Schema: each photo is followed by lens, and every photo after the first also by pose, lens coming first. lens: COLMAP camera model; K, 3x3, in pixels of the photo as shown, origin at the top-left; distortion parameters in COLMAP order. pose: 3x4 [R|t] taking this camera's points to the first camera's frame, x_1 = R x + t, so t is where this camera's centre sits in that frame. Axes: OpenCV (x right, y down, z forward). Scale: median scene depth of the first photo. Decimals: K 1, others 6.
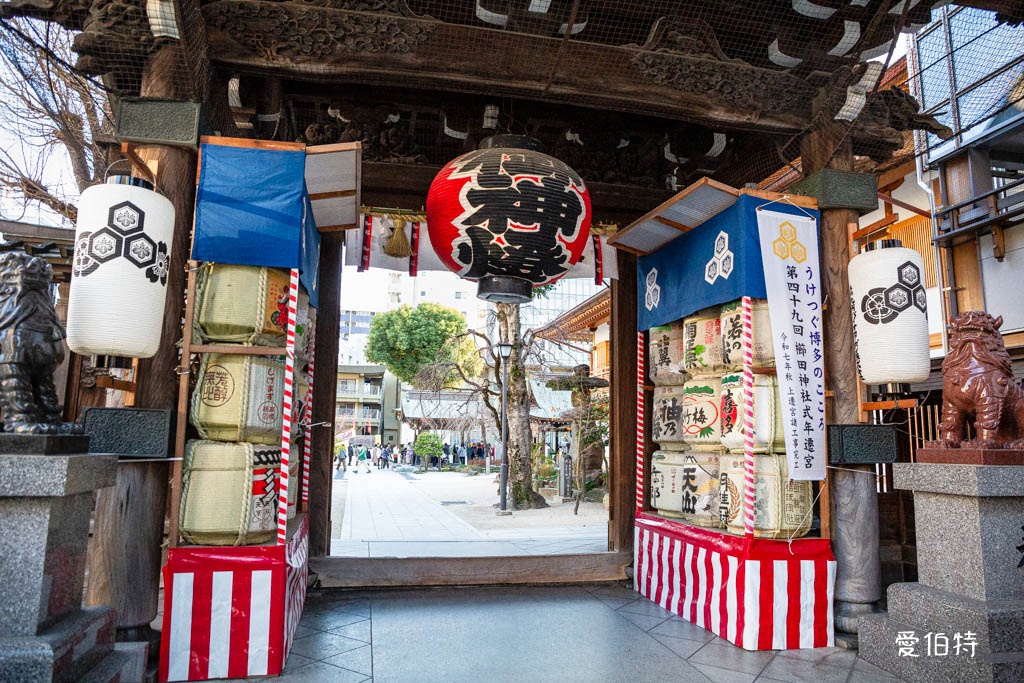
lens RADIAL K [[700.3, 0, 513.1], [0, 700.3, 340.3], [0, 0, 1]] dist [-0.040891, 0.005769]
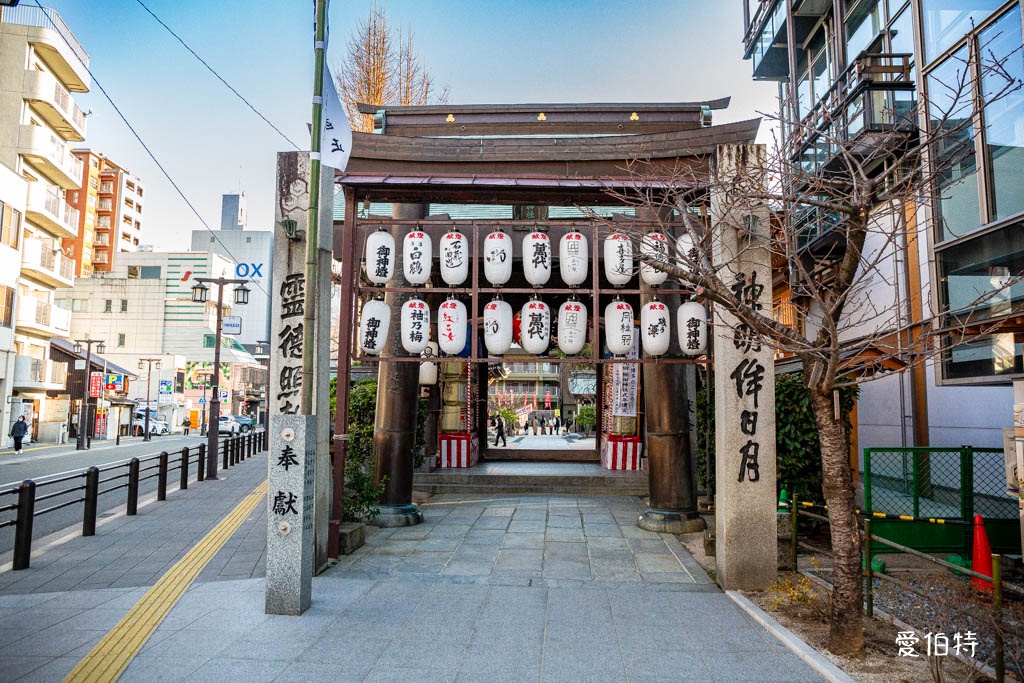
lens RADIAL K [[741.7, 0, 512.1], [0, 741.7, 339.8], [0, 0, 1]] dist [-0.075273, 0.016621]
pose [[0.963819, -0.032947, -0.264515, 0.831027], [0.043368, 0.998492, 0.033653, -0.283472], [0.263007, -0.043907, 0.963794, -2.379298]]
